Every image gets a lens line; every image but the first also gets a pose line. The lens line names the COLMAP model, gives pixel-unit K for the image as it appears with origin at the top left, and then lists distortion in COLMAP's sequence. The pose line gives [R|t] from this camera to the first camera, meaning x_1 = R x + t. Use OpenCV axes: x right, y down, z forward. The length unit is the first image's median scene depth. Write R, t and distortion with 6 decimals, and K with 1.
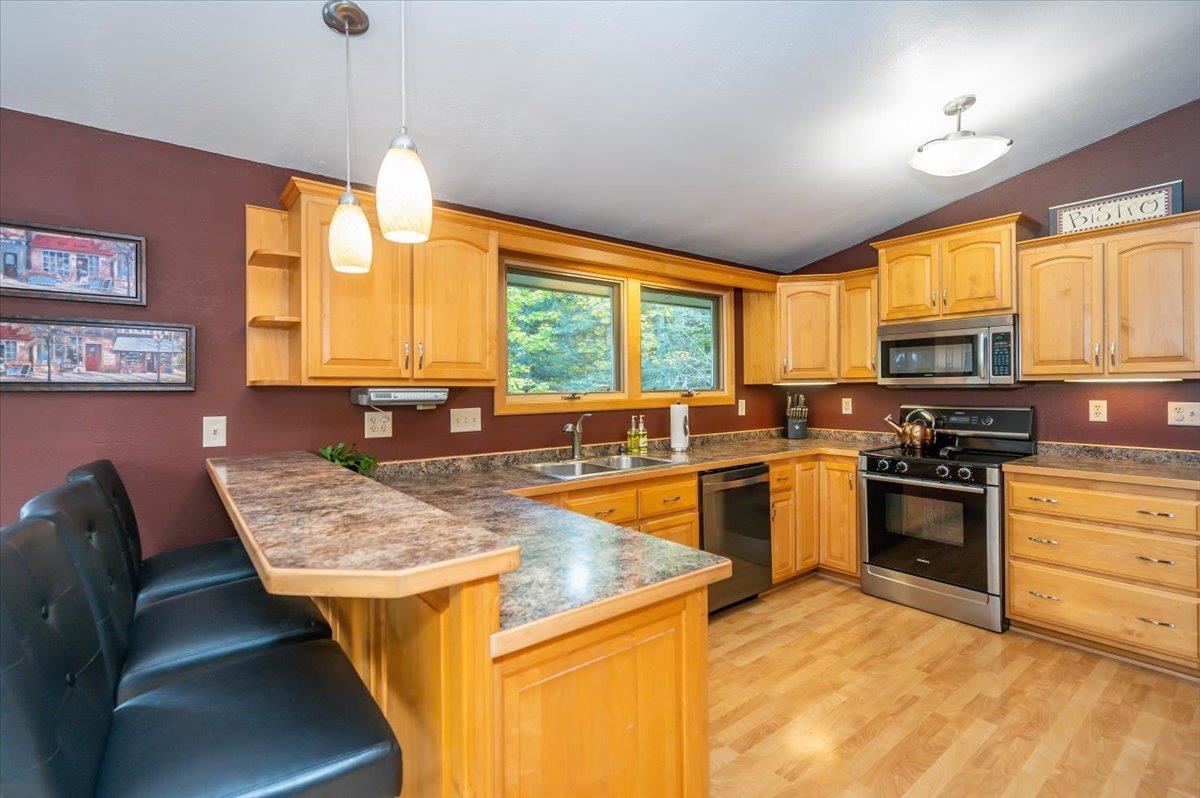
lens RADIAL K [[521.4, 0, 598.7], [0, 521.4, 392.5], [0, 0, 1]] dist [0.001513, -0.000115]
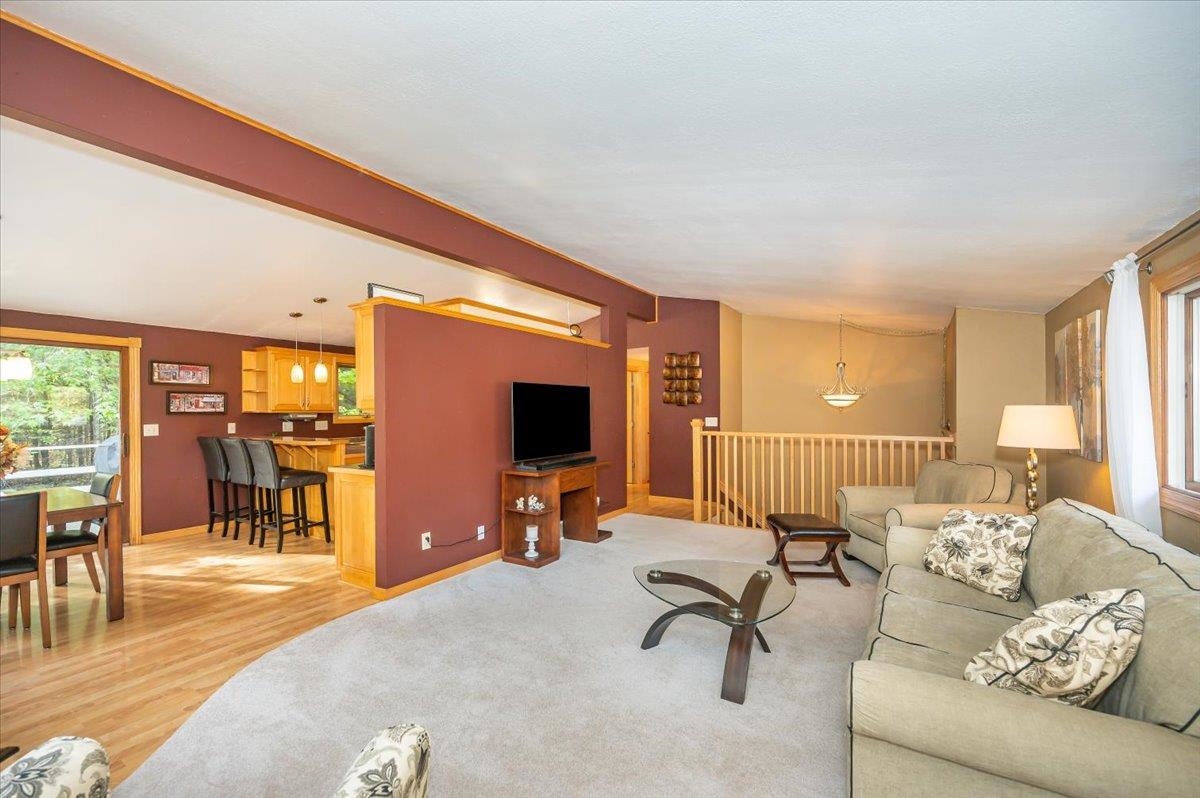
lens RADIAL K [[490.8, 0, 597.6], [0, 490.8, 411.0], [0, 0, 1]] dist [-0.000128, -0.000081]
pose [[0.934535, 0.006631, 0.355808, 0.163948], [-0.006370, 0.999978, -0.001907, -0.023271], [-0.355813, -0.000484, 0.934557, -1.797686]]
